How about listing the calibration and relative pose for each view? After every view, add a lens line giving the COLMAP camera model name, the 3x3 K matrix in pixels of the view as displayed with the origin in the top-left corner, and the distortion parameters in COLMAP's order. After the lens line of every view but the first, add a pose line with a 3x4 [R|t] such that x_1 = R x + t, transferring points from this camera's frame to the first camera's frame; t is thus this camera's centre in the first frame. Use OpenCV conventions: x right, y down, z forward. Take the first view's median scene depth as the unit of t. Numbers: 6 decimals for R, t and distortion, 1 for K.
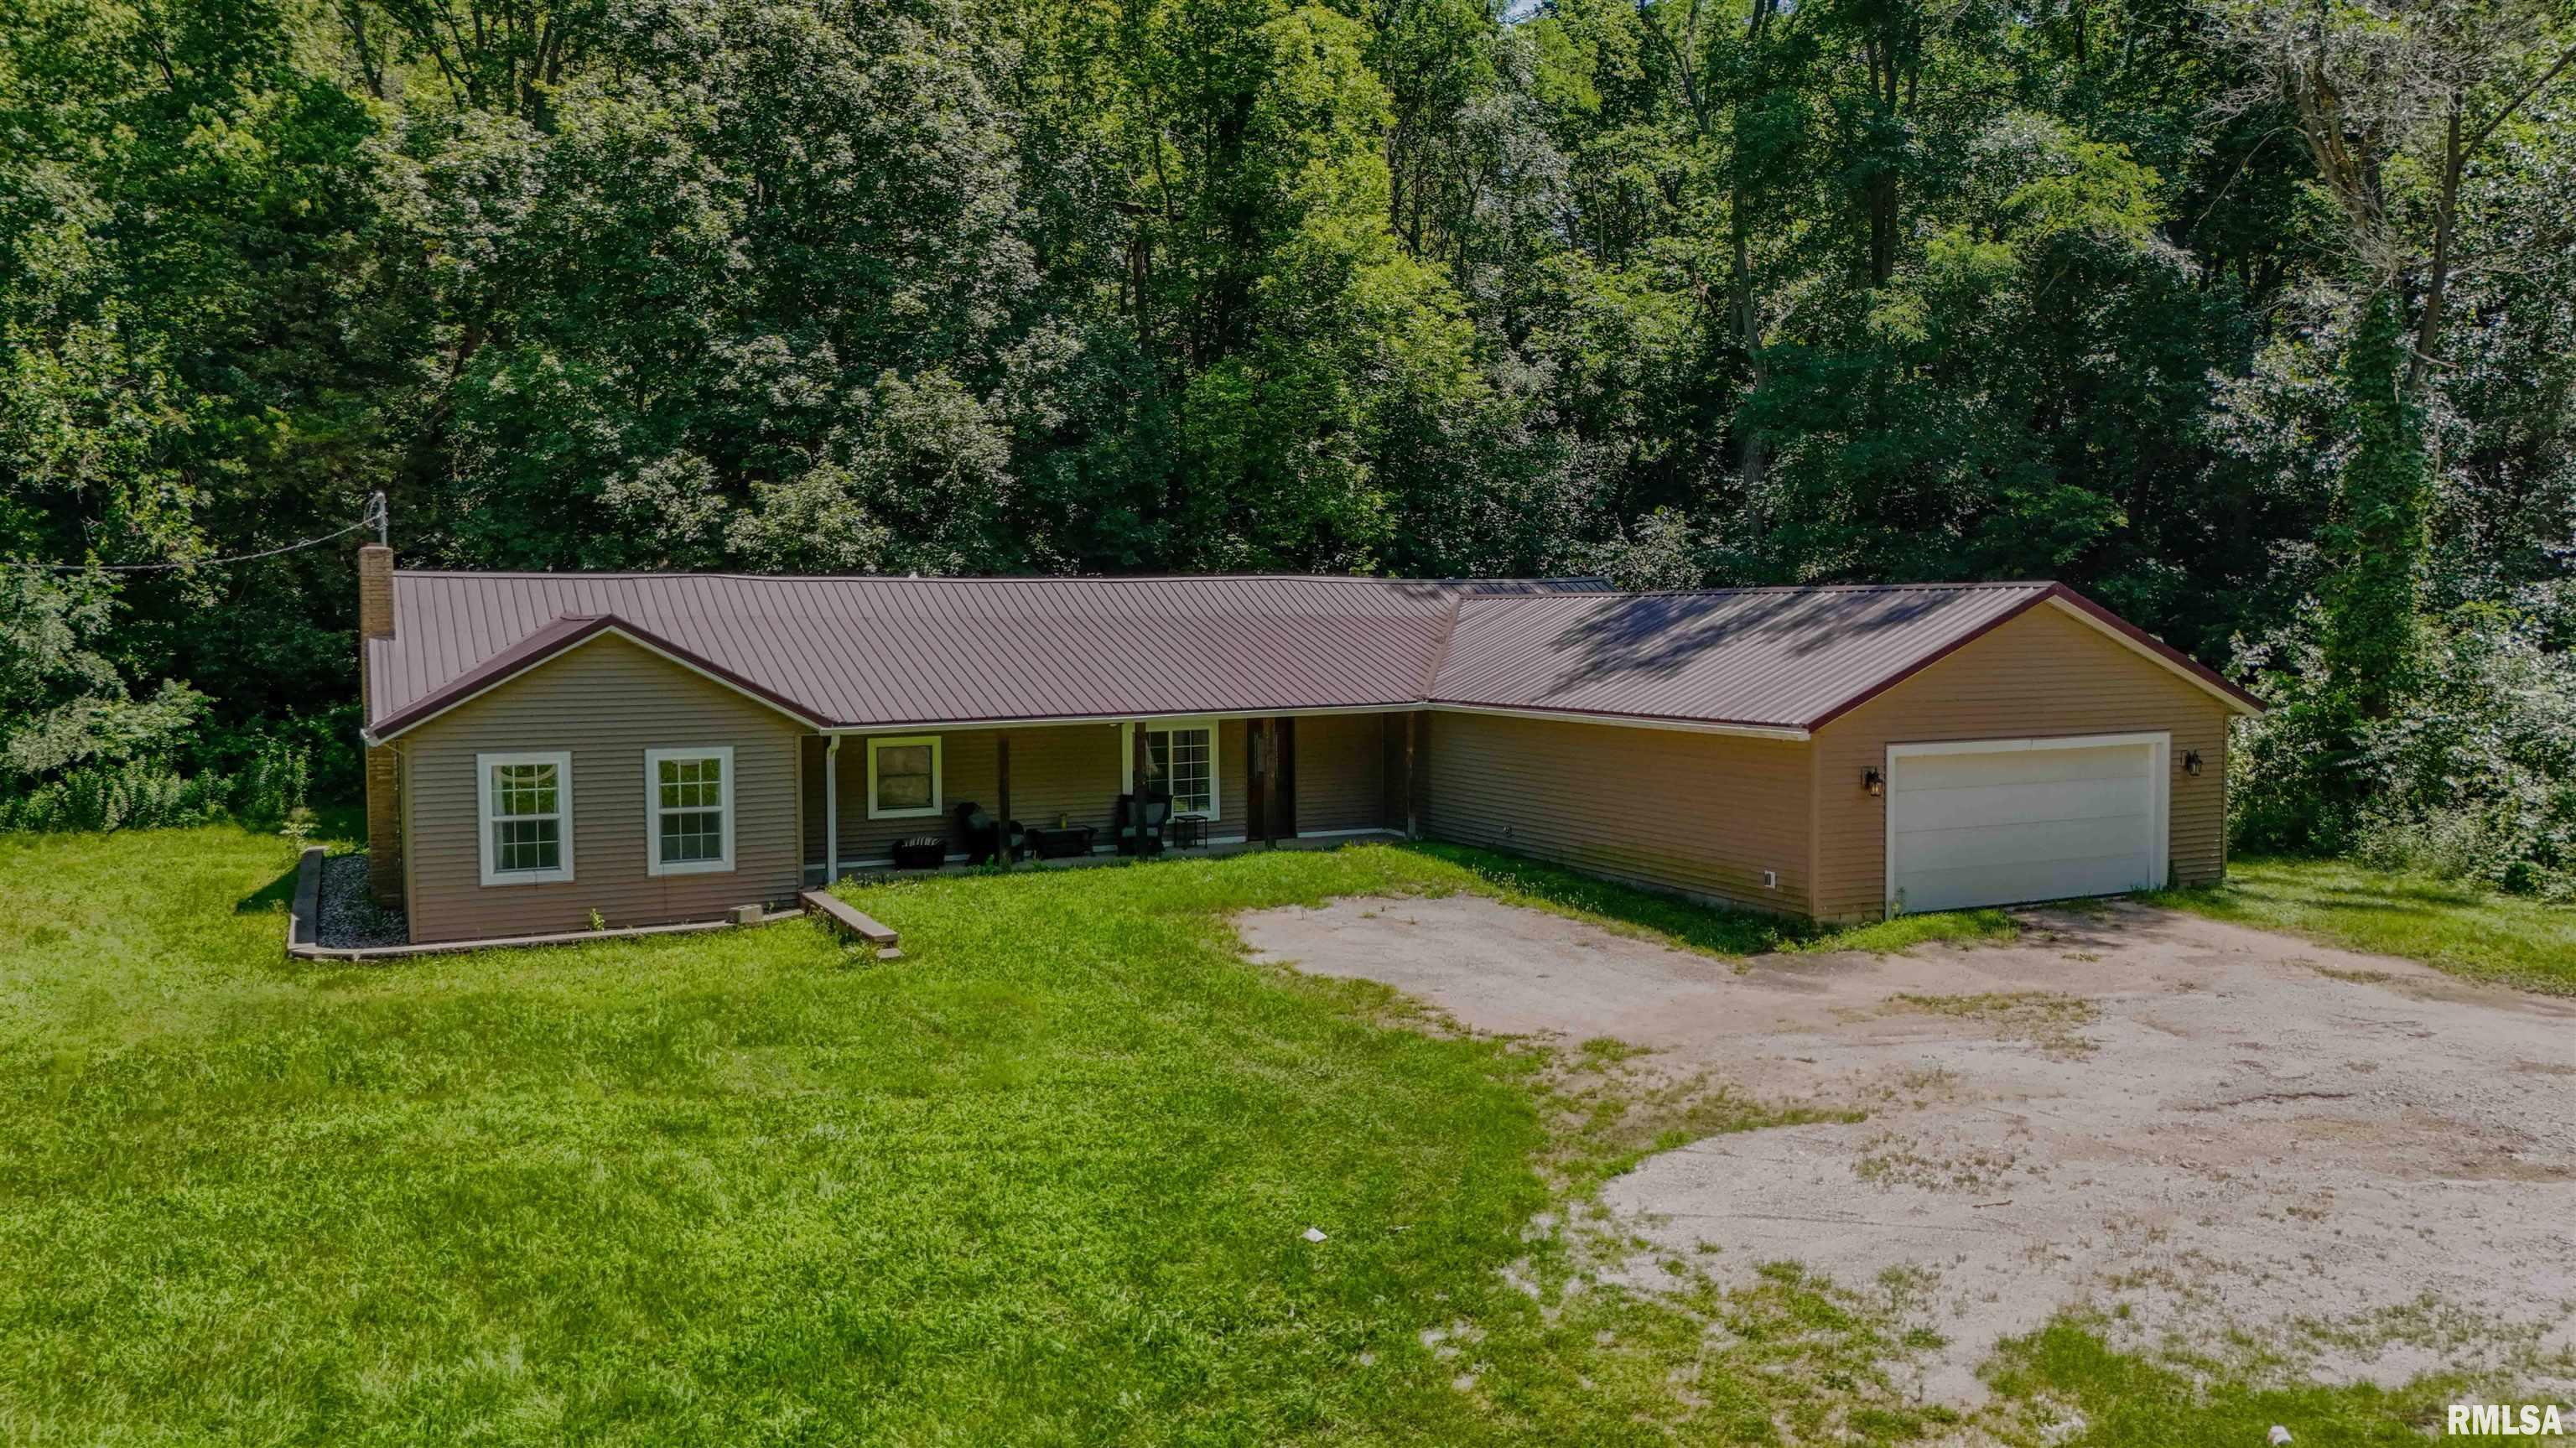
lens RADIAL K [[1896.1, 0, 1299.6], [0, 1896.1, 707.2], [0, 0, 1]] dist [0.068739, -0.070101]
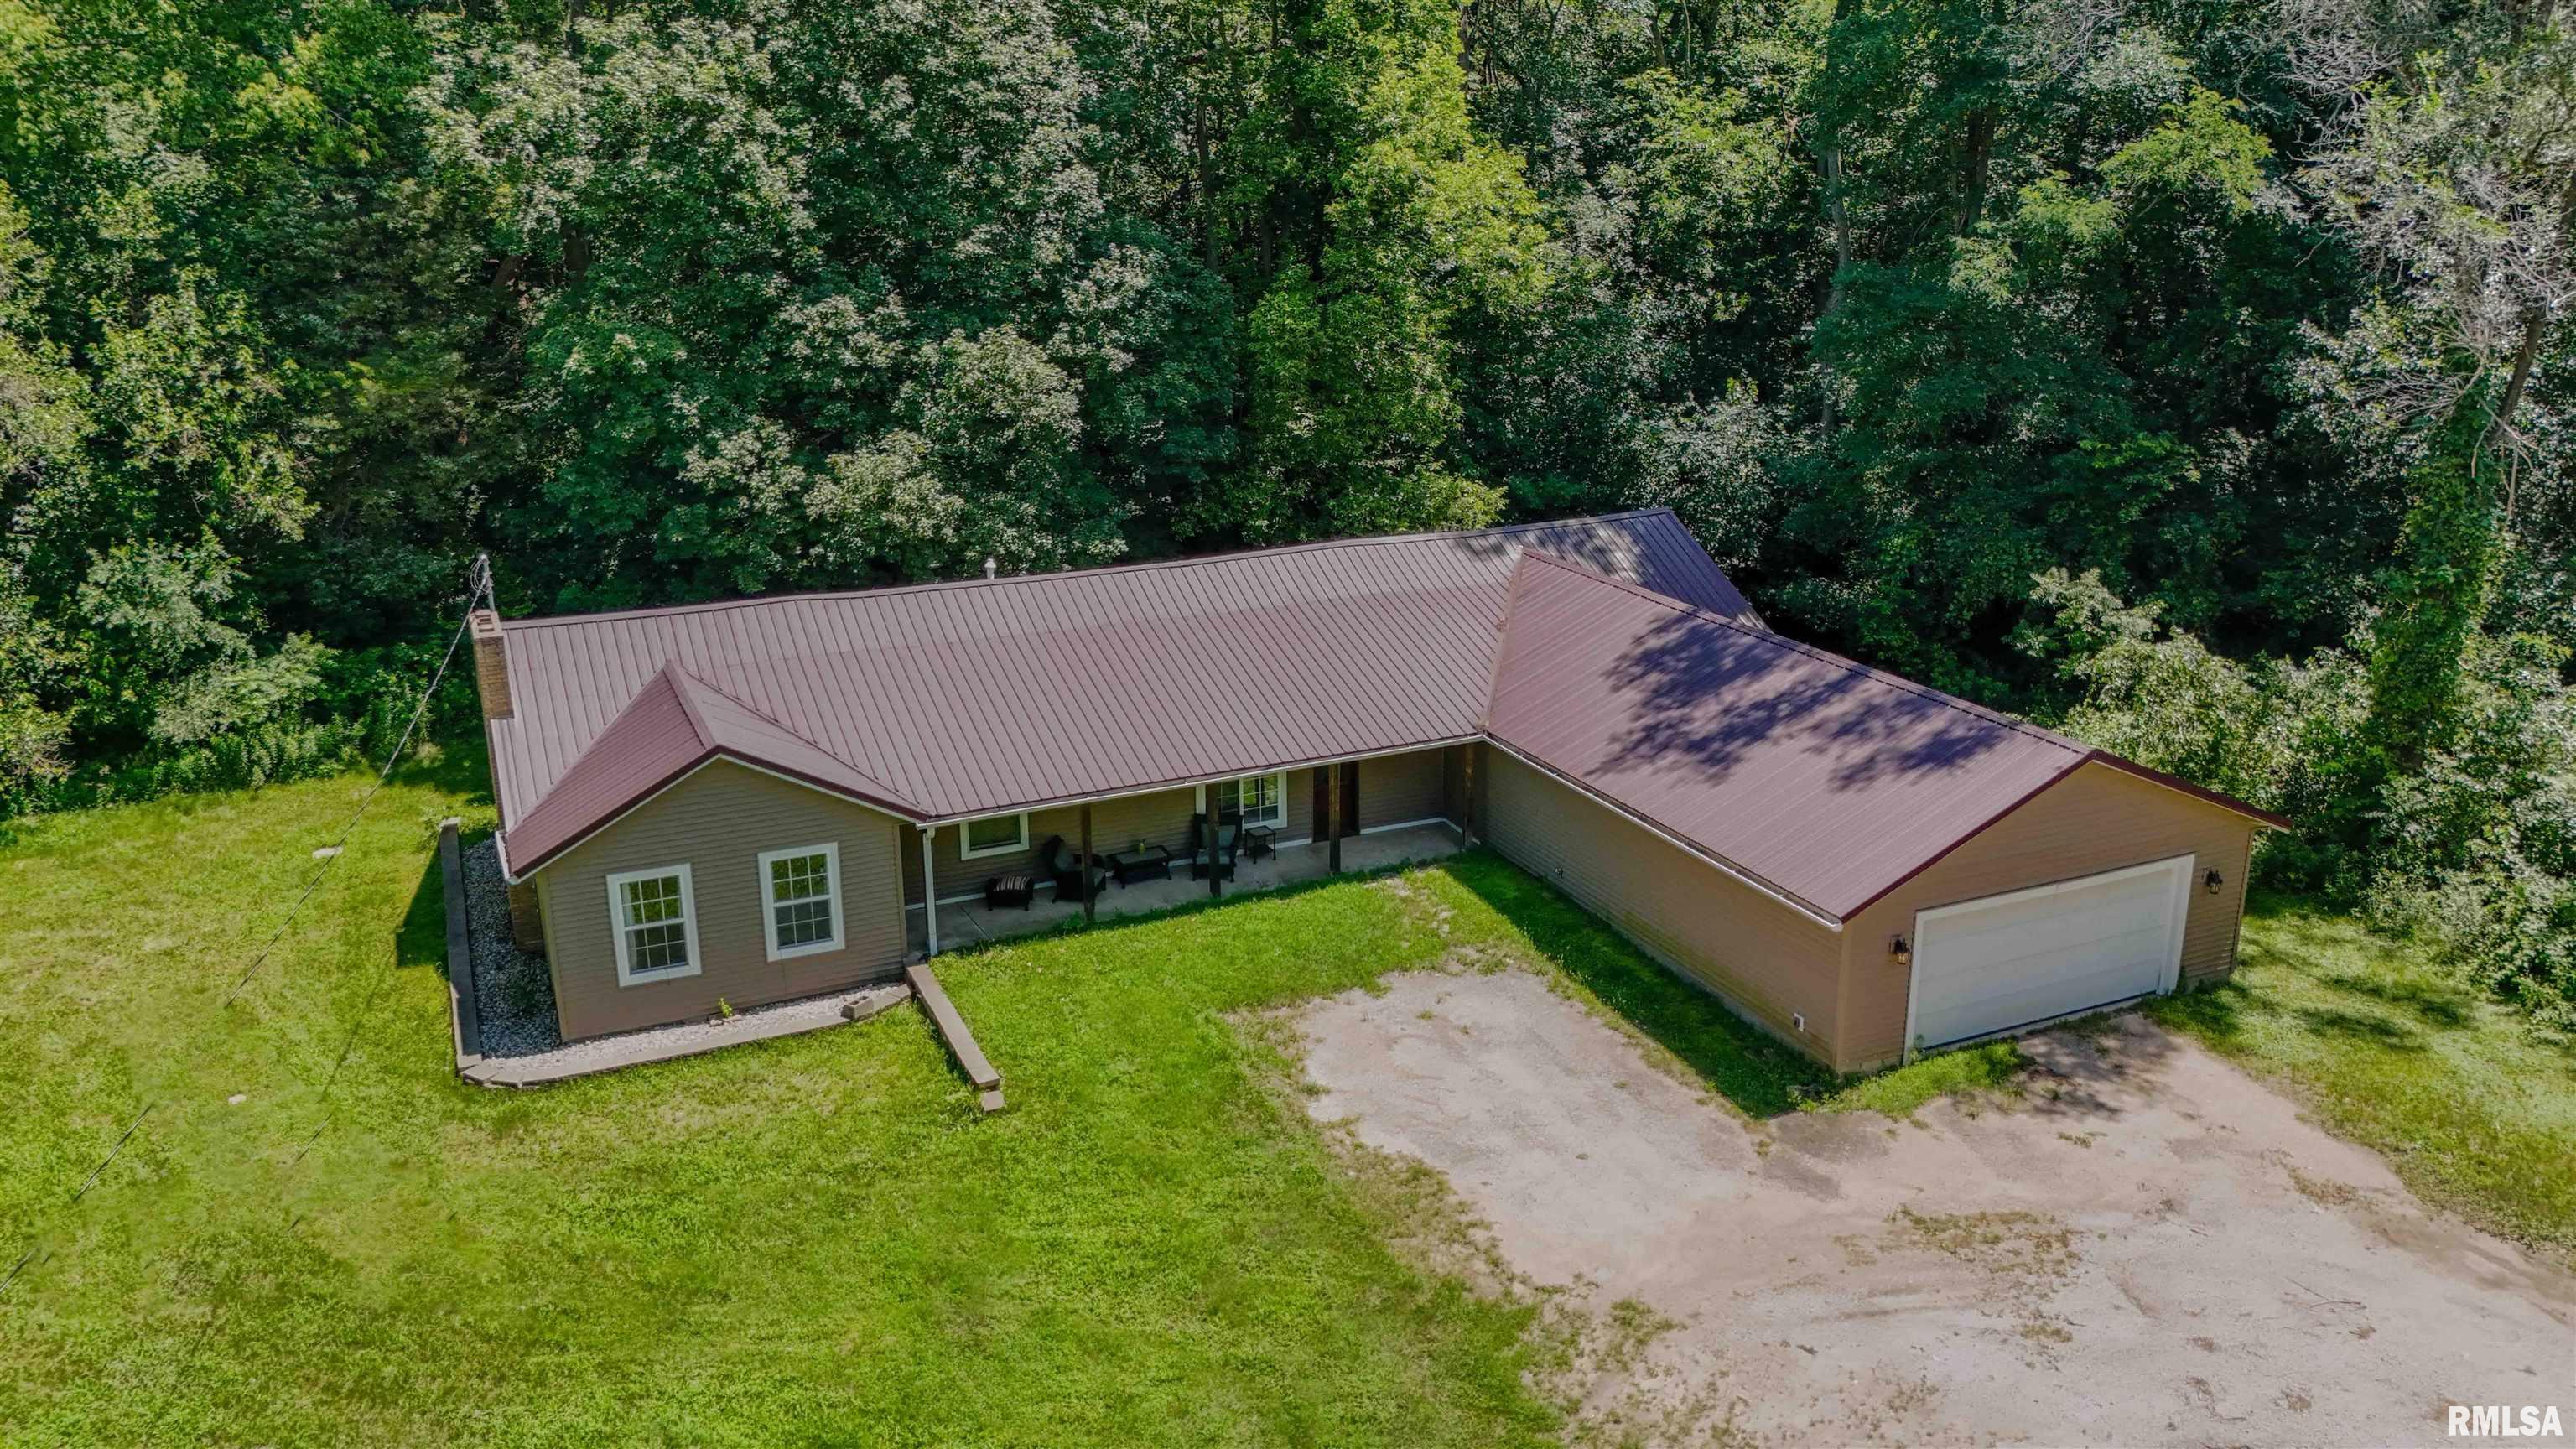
lens RADIAL K [[1896.2, 0, 1299.6], [0, 1896.2, 707.7], [0, 0, 1]] dist [0.068739, -0.070101]
pose [[0.999434, 0.009268, -0.032337, -0.001583], [-0.001188, 0.970424, 0.241404, -0.236868], [0.033617, -0.241229, 0.969886, -0.011209]]
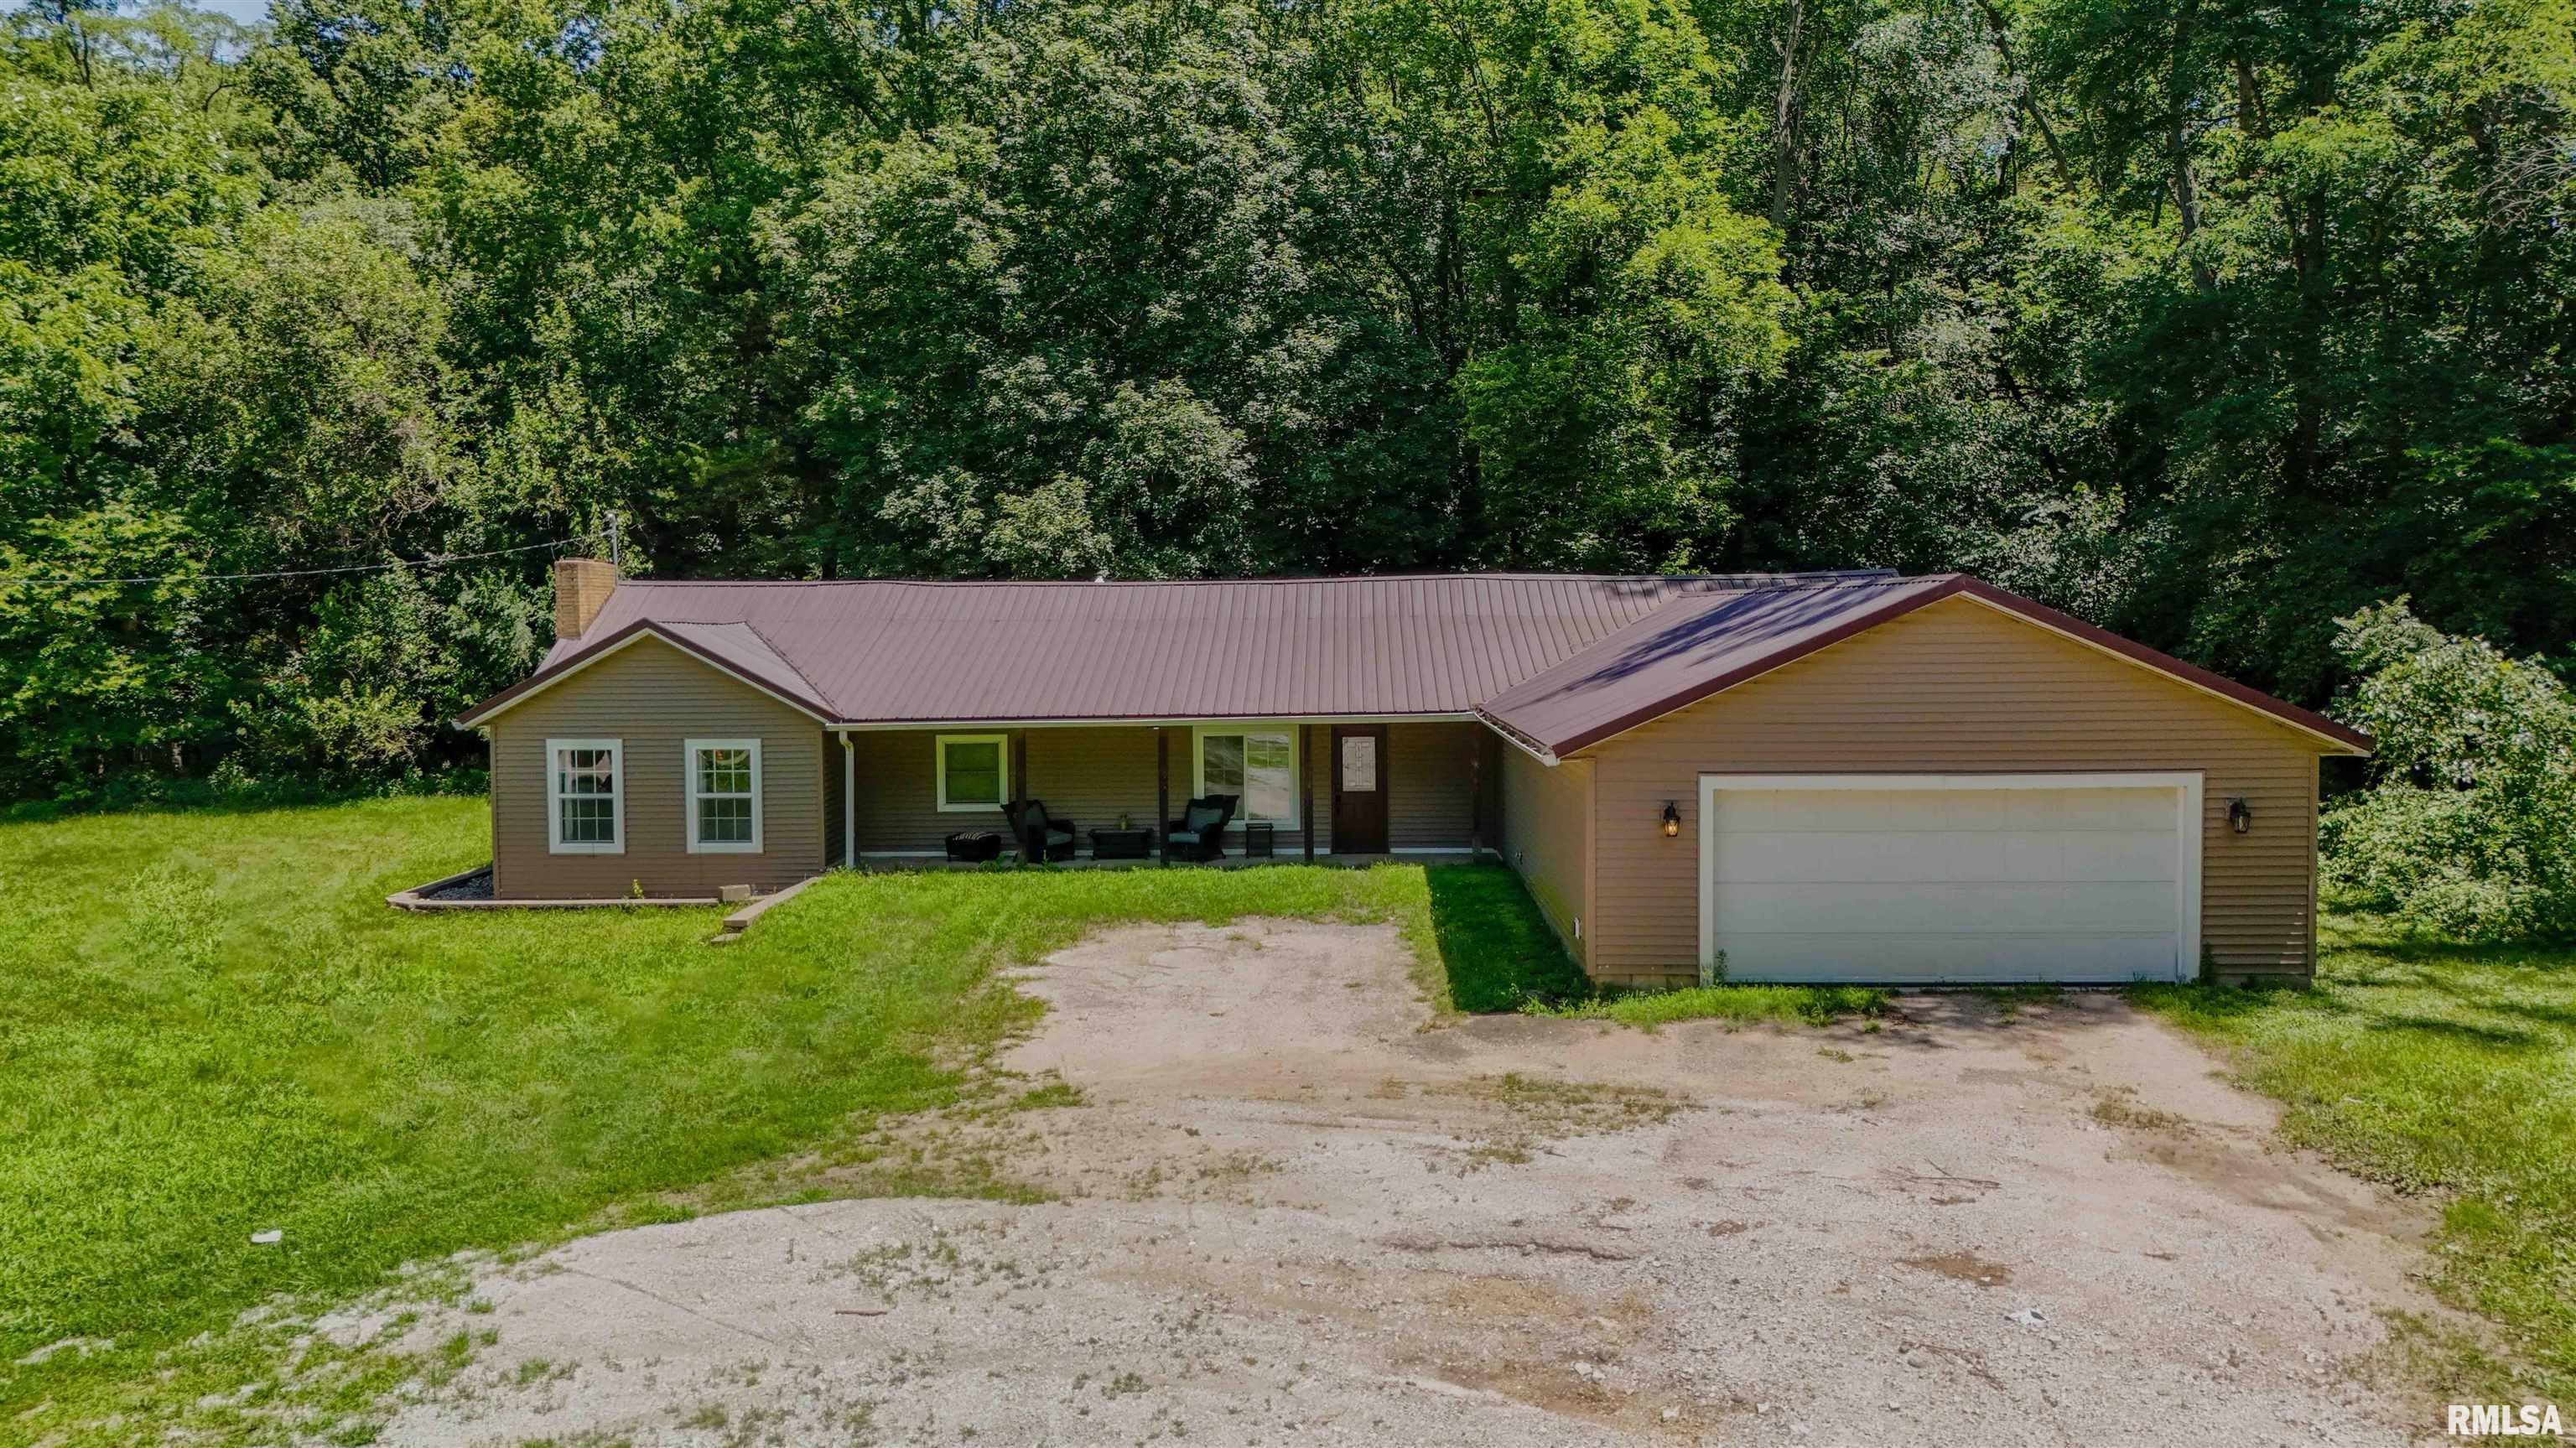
lens RADIAL K [[1896.1, 0, 1299.6], [0, 1896.1, 707.2], [0, 0, 1]] dist [0.068739, -0.070101]
pose [[0.888282, 0.020211, -0.458853, 0.360963], [-0.020451, 0.999781, 0.004446, -0.006555], [0.458842, 0.005435, 0.888501, 0.131526]]
